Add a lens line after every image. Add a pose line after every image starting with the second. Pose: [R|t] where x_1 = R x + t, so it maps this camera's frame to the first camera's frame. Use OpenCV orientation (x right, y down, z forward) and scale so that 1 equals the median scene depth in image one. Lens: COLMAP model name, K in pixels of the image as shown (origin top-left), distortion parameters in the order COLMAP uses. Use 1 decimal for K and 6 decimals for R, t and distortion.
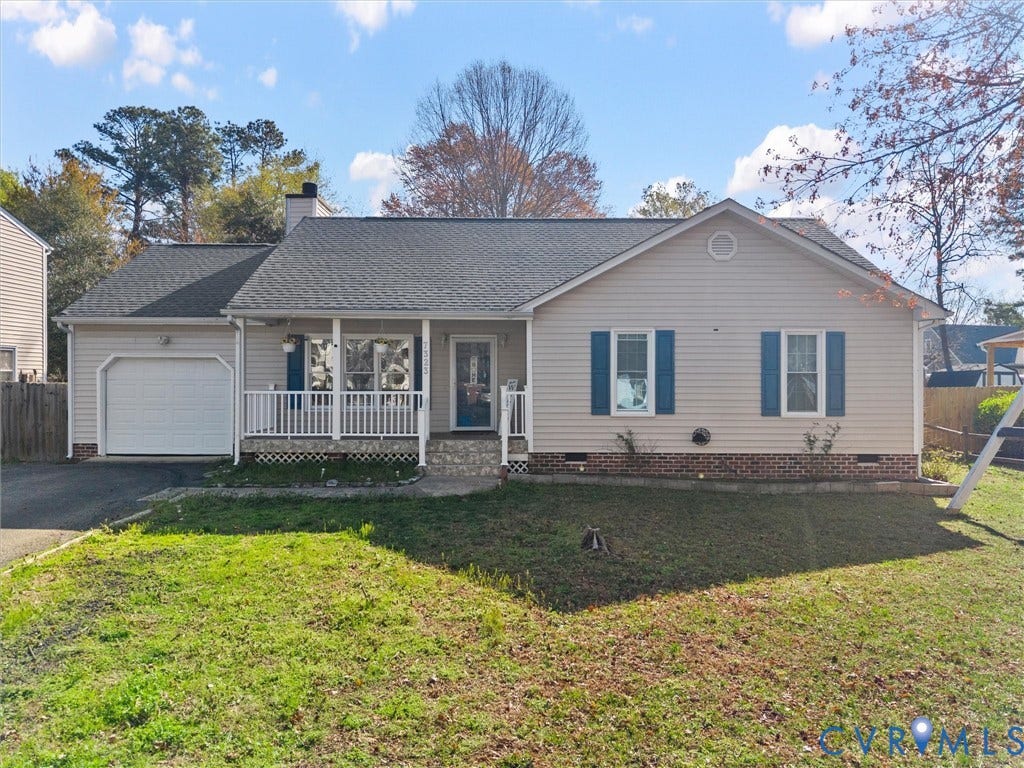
lens RADIAL K [[658.3, 0, 515.4], [0, 658.3, 383.1], [0, 0, 1]] dist [0.038494, -0.047875]
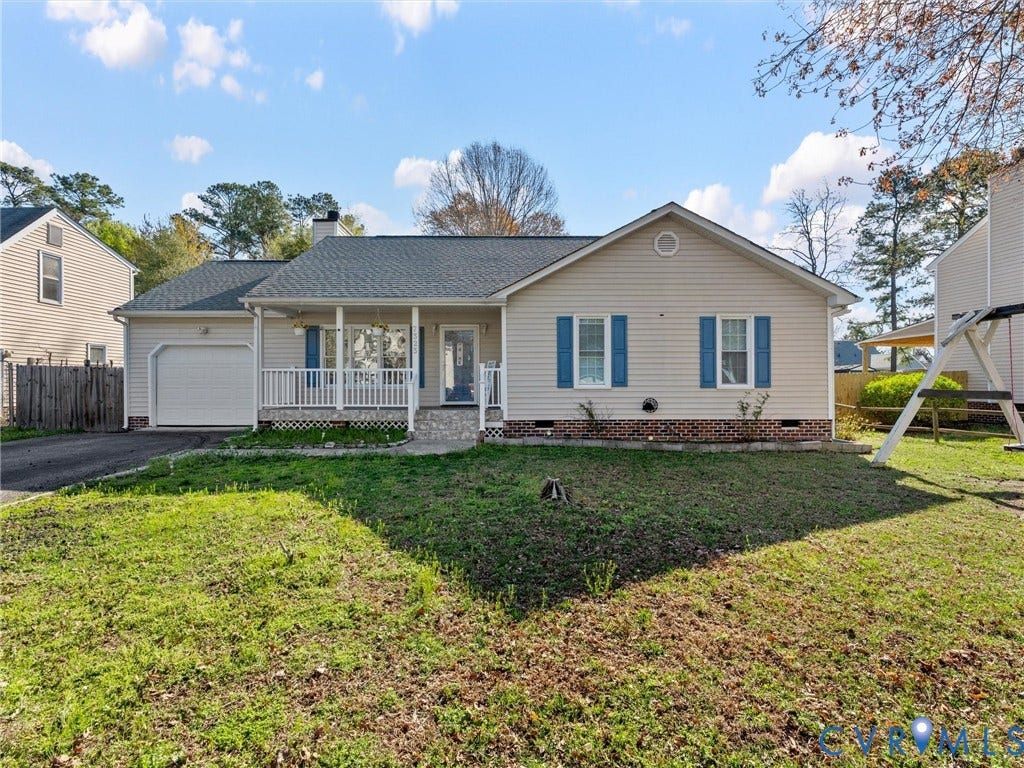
lens RADIAL K [[464.7, 0, 512.6], [0, 464.7, 385.6], [0, 0, 1]] dist [0.001147, -0.001198]
pose [[0.999971, -0.004219, 0.006264, 0.031398], [0.004250, 0.999979, -0.004991, 0.048397], [-0.006242, 0.005018, 0.999968, 0.172489]]
